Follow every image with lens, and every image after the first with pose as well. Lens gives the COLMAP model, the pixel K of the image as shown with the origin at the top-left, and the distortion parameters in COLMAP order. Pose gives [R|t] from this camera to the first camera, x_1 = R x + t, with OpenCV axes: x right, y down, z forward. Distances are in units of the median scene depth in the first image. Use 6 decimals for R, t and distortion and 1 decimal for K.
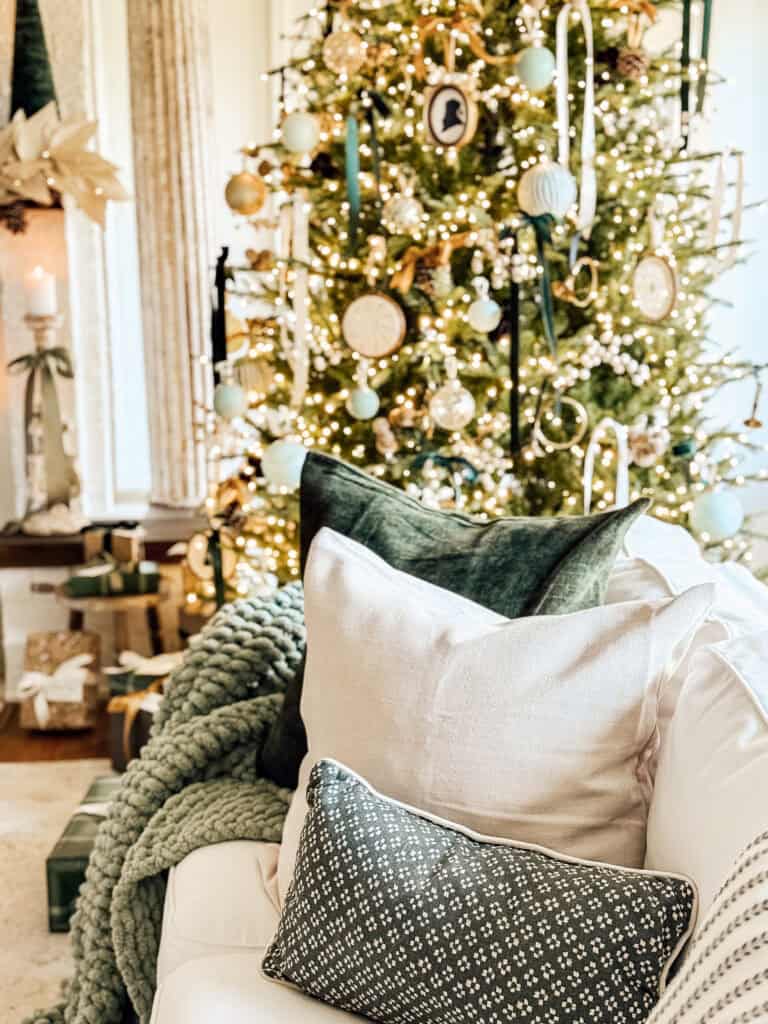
lens RADIAL K [[1476.3, 0, 420.4], [0, 1476.3, 512.1], [0, 0, 1]] dist [0.144024, -0.030782]
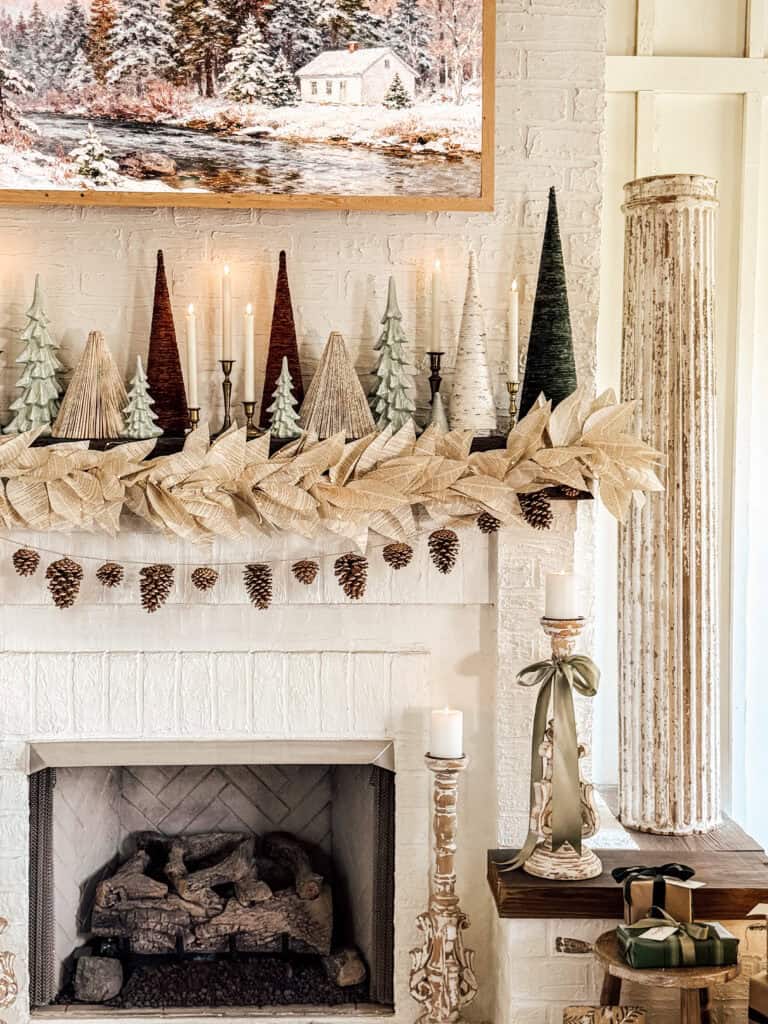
lens RADIAL K [[1421.9, 0, 384.0], [0, 1421.9, 512.0], [0, 0, 1]] dist [0.174707, -0.201440]
pose [[0.998048, 0.014162, -0.060818, -0.326270], [-0.023811, 0.986667, -0.161002, -0.058006], [0.057727, 0.162136, 0.985078, 0.166677]]
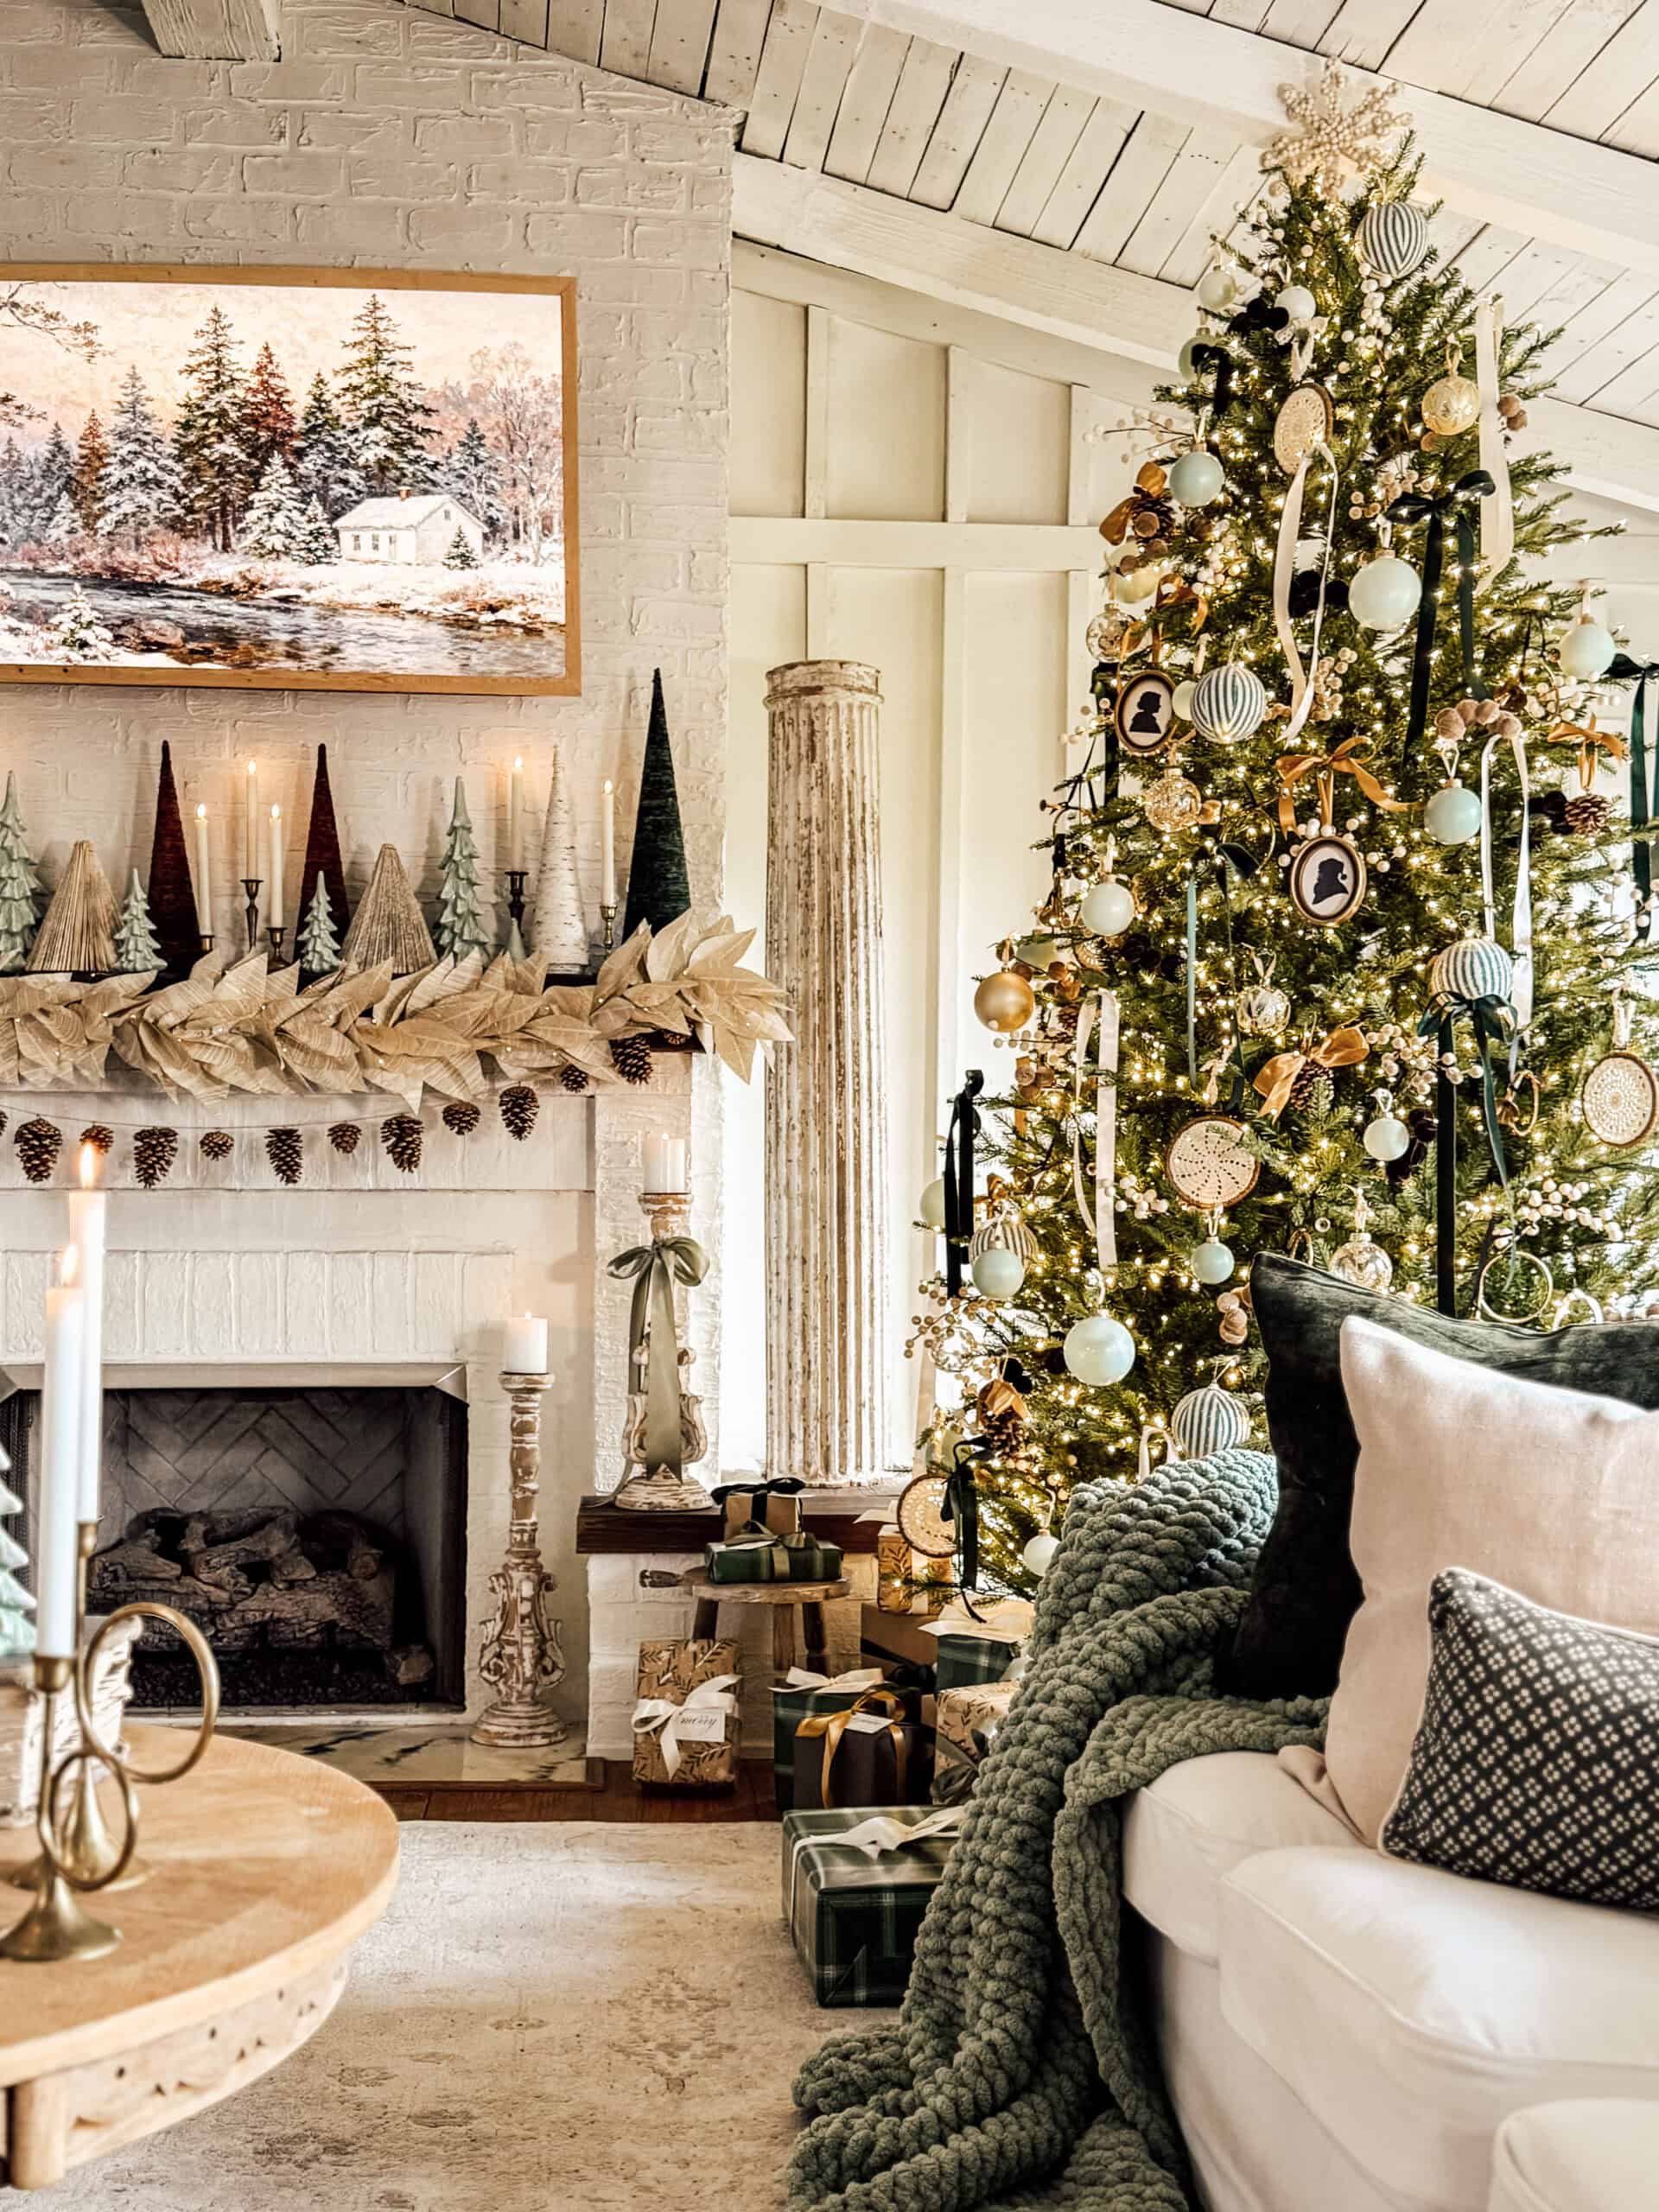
lens RADIAL K [[2384.4, 0, 745.2], [0, 2384.4, 1206.8], [0, 0, 1]] dist [0.208980, -0.341322]
pose [[0.998915, 0.009848, -0.045518, -0.172831], [-0.019264, 0.977228, -0.211314, 0.121217], [0.042401, 0.211962, 0.976358, -0.111872]]
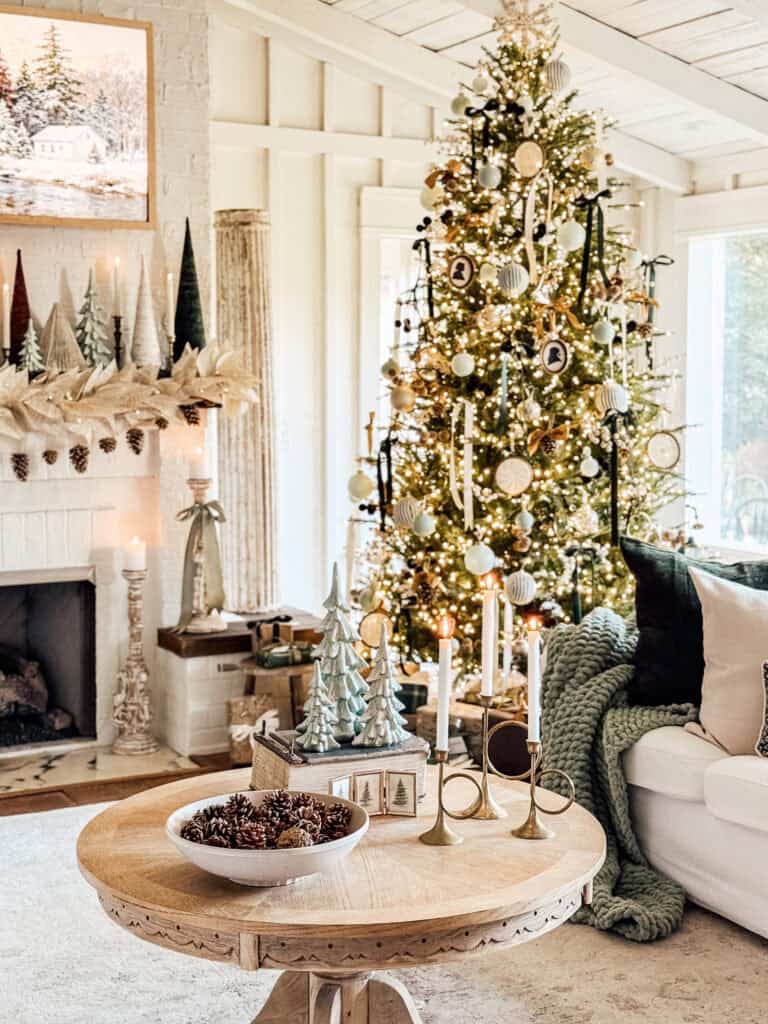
lens RADIAL K [[1510.7, 0, 384.2], [0, 1510.7, 454.9], [0, 0, 1]] dist [0.152788, -0.096743]
pose [[0.923343, -0.018045, 0.383551, -0.699126], [0.076107, 0.987678, -0.136748, 0.063086], [-0.376357, 0.155457, 0.913339, -0.437658]]
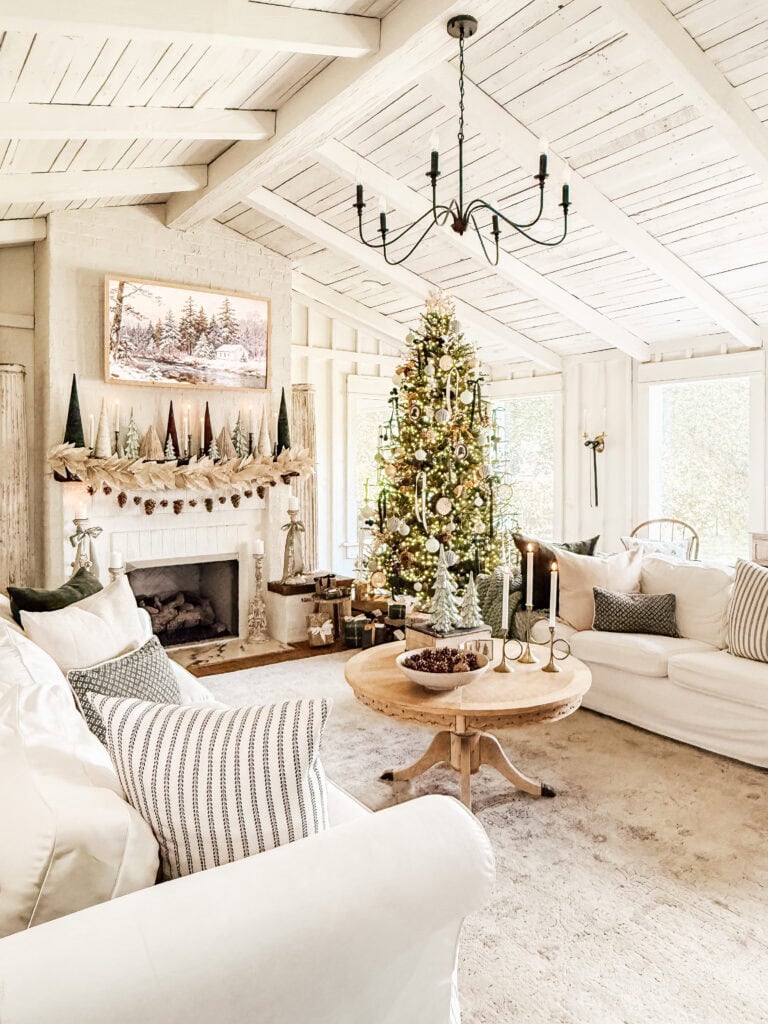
lens RADIAL K [[702.9, 0, 382.7], [0, 702.9, 455.4], [0, 0, 1]] dist [0.001358, 0.000131]
pose [[0.858394, 0.007114, 0.512941, -0.886396], [0.105718, 0.975988, -0.190452, 0.055238], [-0.501979, 0.217710, 0.837030, -0.338887]]
